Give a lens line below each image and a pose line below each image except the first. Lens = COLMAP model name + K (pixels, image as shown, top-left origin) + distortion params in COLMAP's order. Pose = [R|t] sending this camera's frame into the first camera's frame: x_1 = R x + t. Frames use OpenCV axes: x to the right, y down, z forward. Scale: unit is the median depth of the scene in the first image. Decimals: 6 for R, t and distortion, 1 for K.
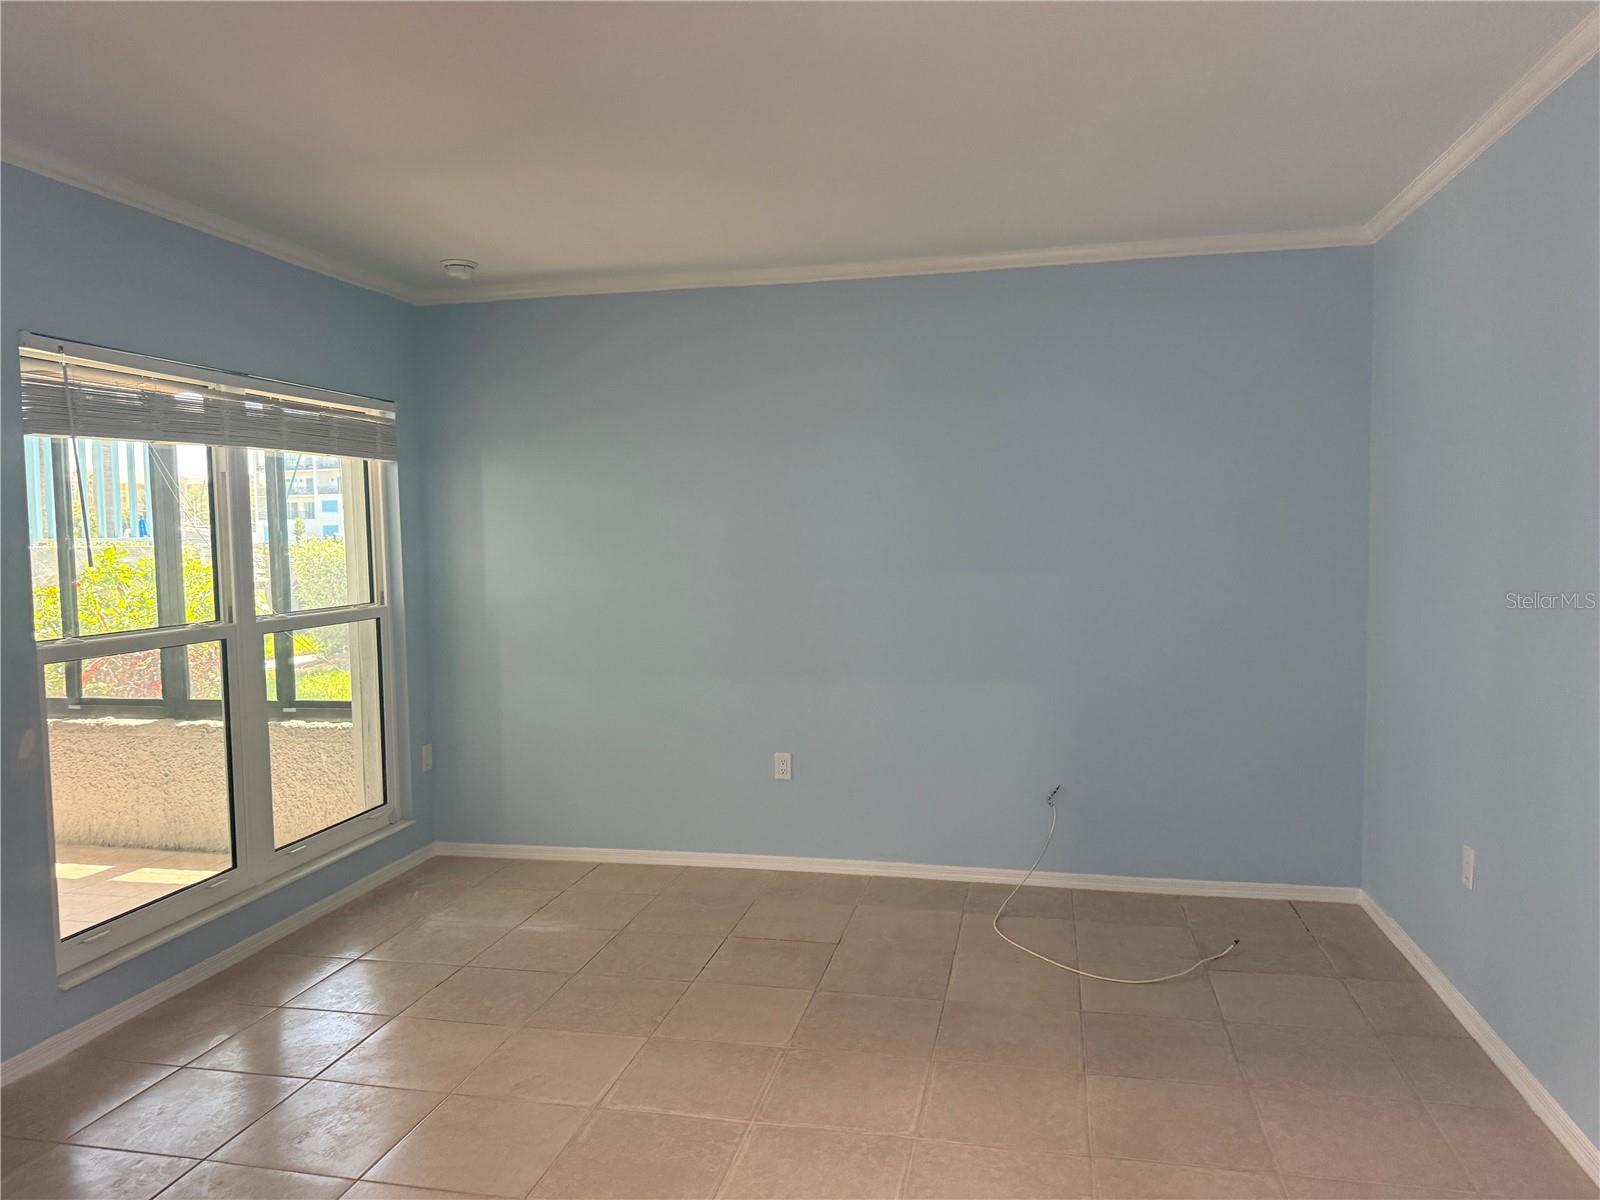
lens RADIAL K [[1118.4, 0, 801.3], [0, 1118.4, 599.2], [0, 0, 1]] dist [0.035064, -0.047666]
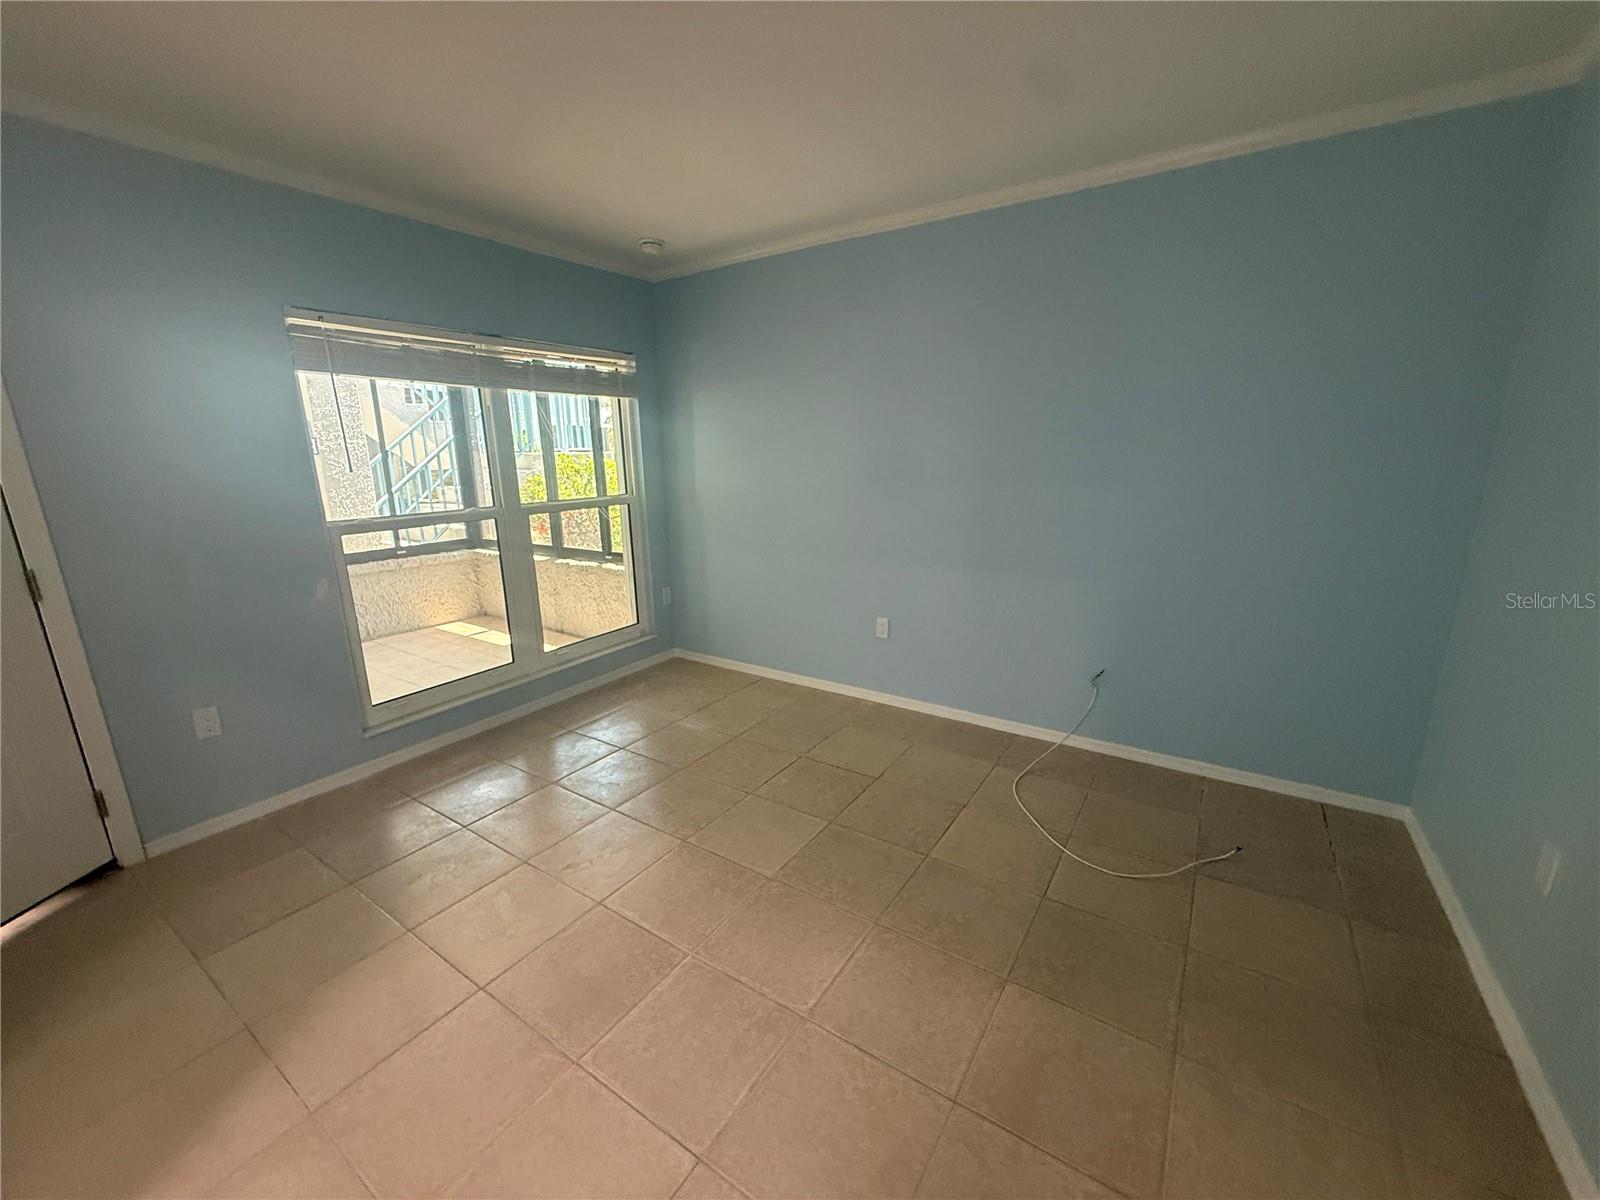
lens RADIAL K [[635.6, 0, 797.4], [0, 635.6, 601.5], [0, 0, 1]] dist [-0.003565, 0.001133]
pose [[0.930983, 0.088603, -0.354147, 0.154866], [-0.022001, 0.981954, 0.187836, -0.021308], [0.364399, -0.167081, 0.916132, 0.276668]]
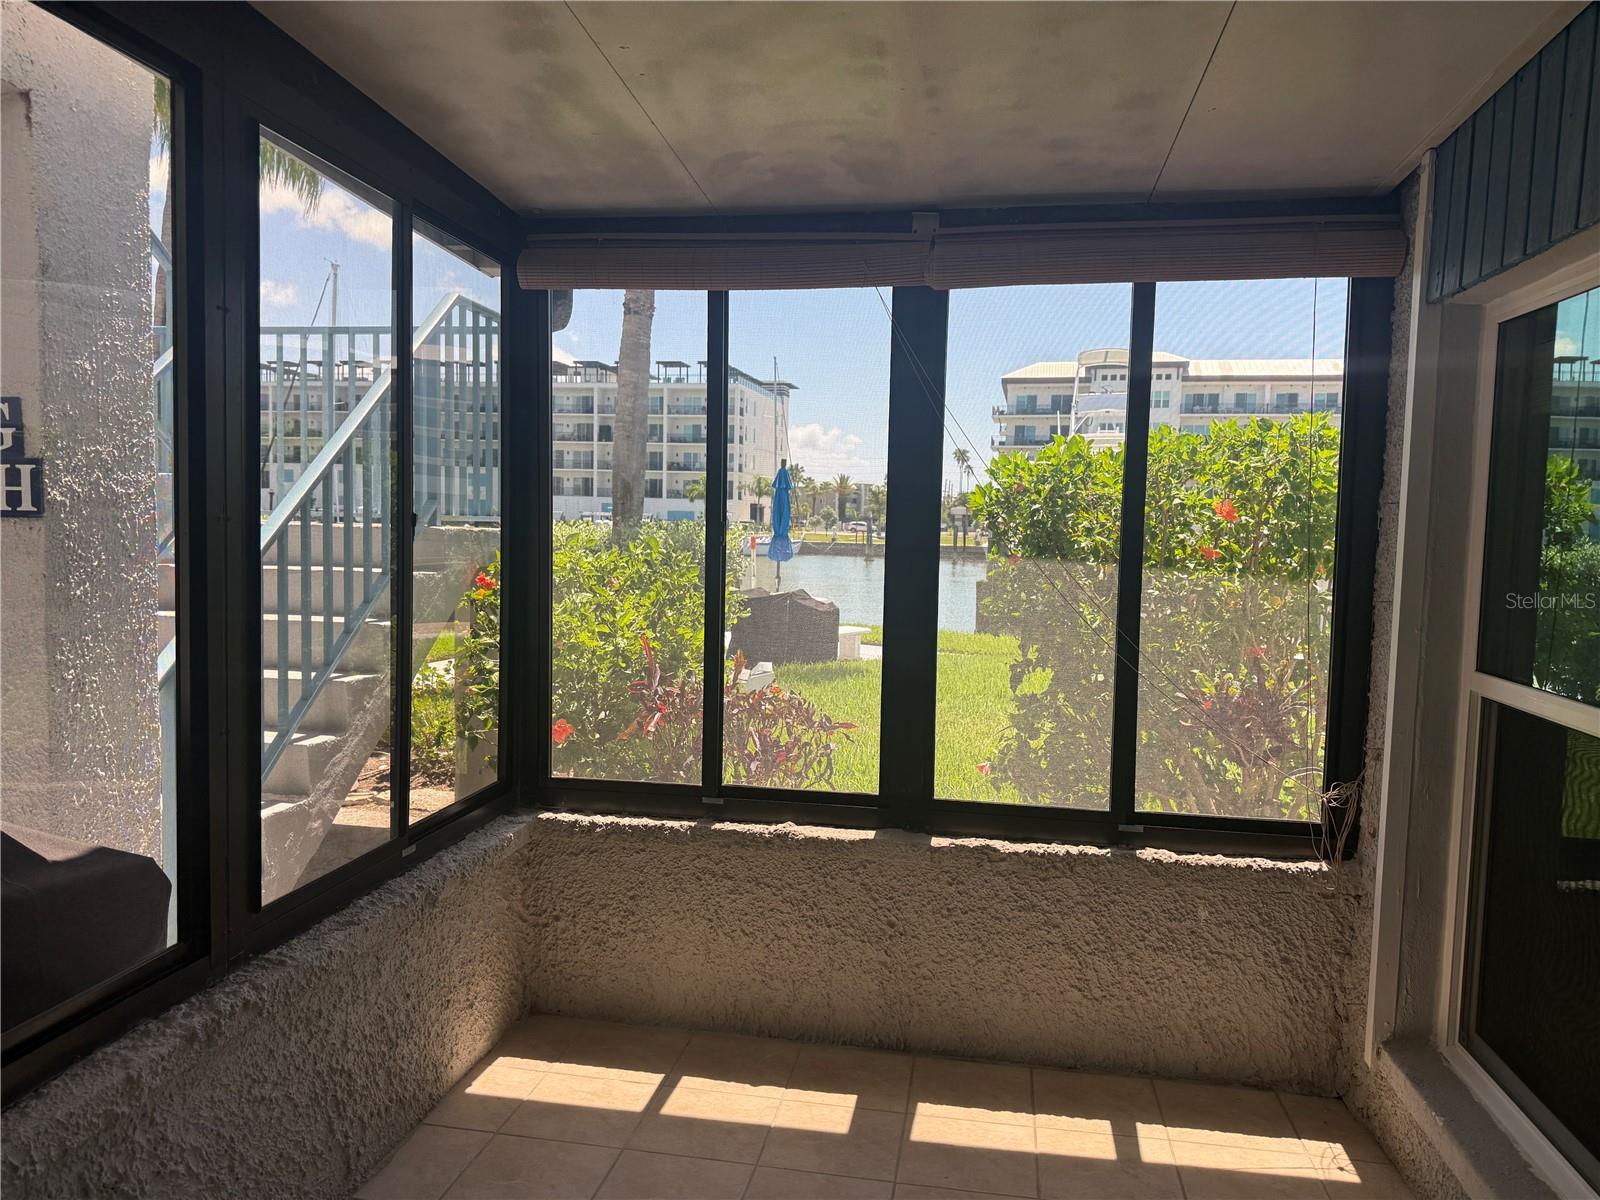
lens RADIAL K [[1118.4, 0, 797.6], [0, 1118.4, 607.4], [0, 0, 1]] dist [0.035064, -0.047666]
pose [[0.997862, 0.040745, 0.051095, -0.763802], [-0.041154, 0.999128, 0.006973, -0.016974], [-0.050767, -0.009061, 0.998669, 0.479215]]
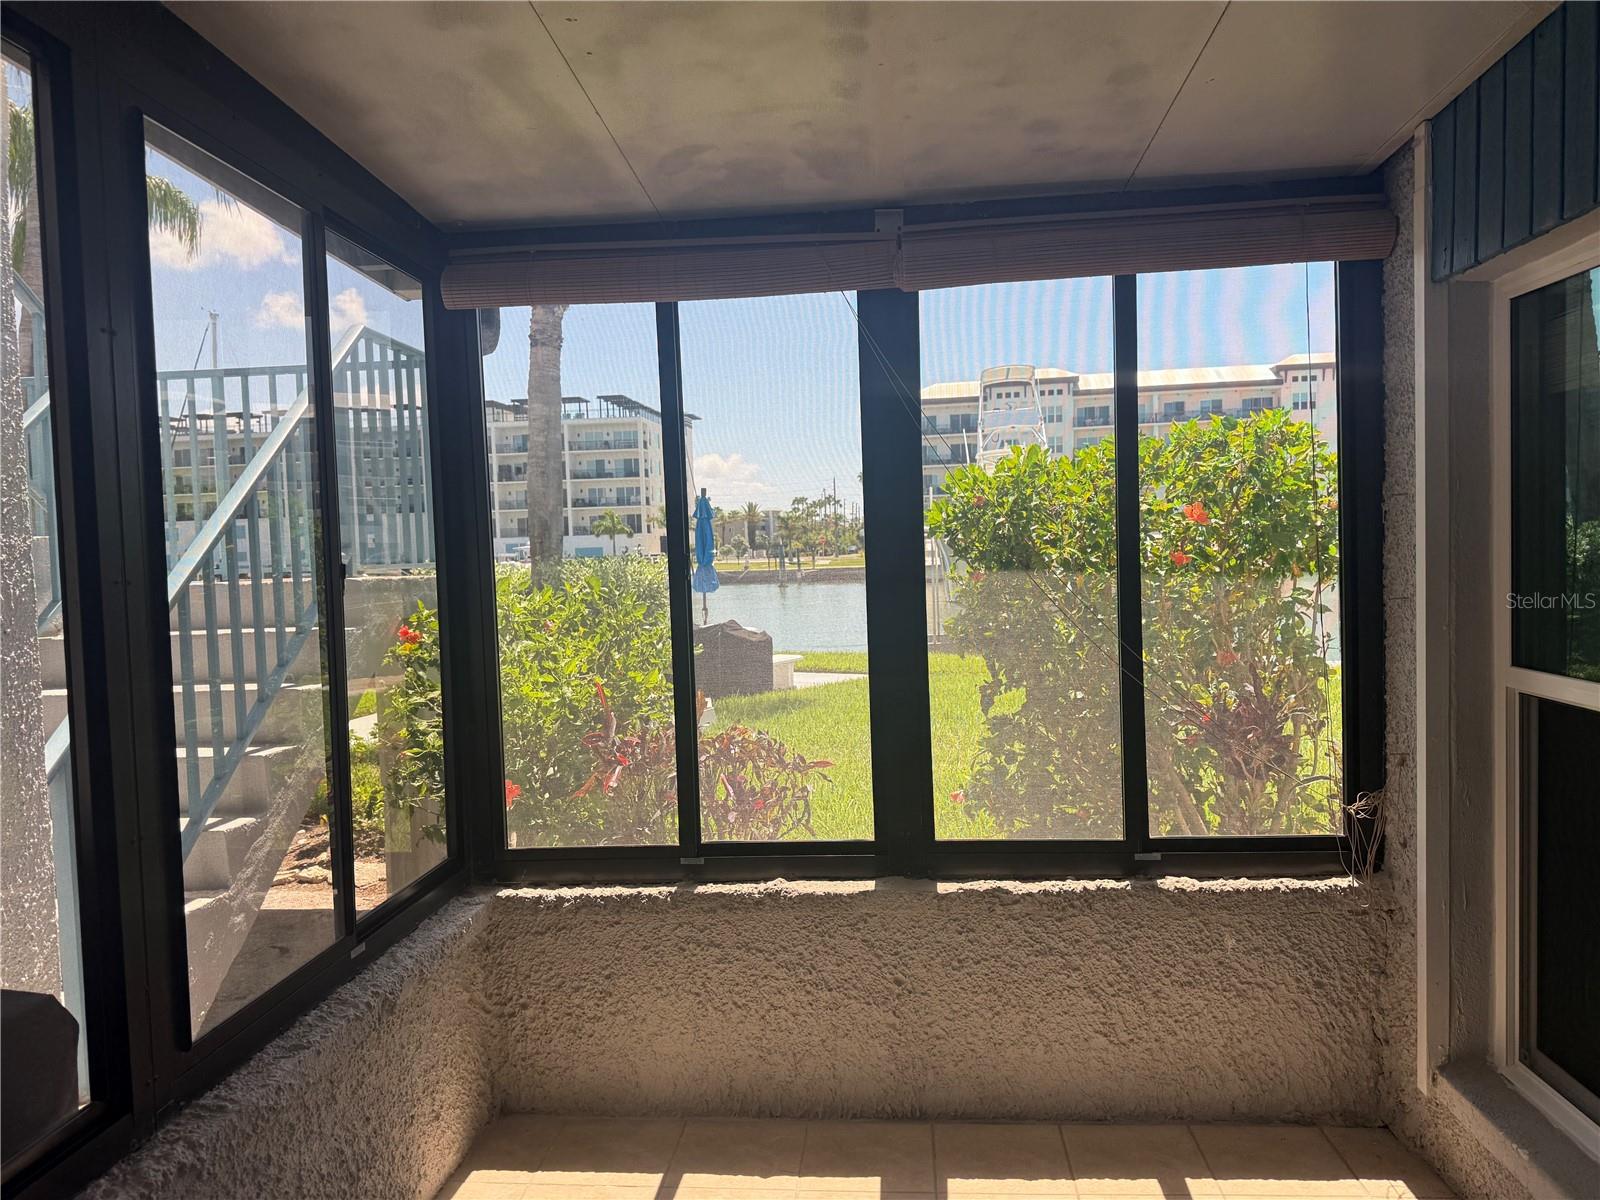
lens RADIAL K [[1118.4, 0, 801.1], [0, 1118.4, 610.0], [0, 0, 1]] dist [0.035064, -0.047666]
pose [[0.991137, -0.018874, 0.131497, -0.797065], [0.021180, 0.999645, -0.016163, -0.020104], [-0.131145, 0.018805, 0.991185, 0.540481]]
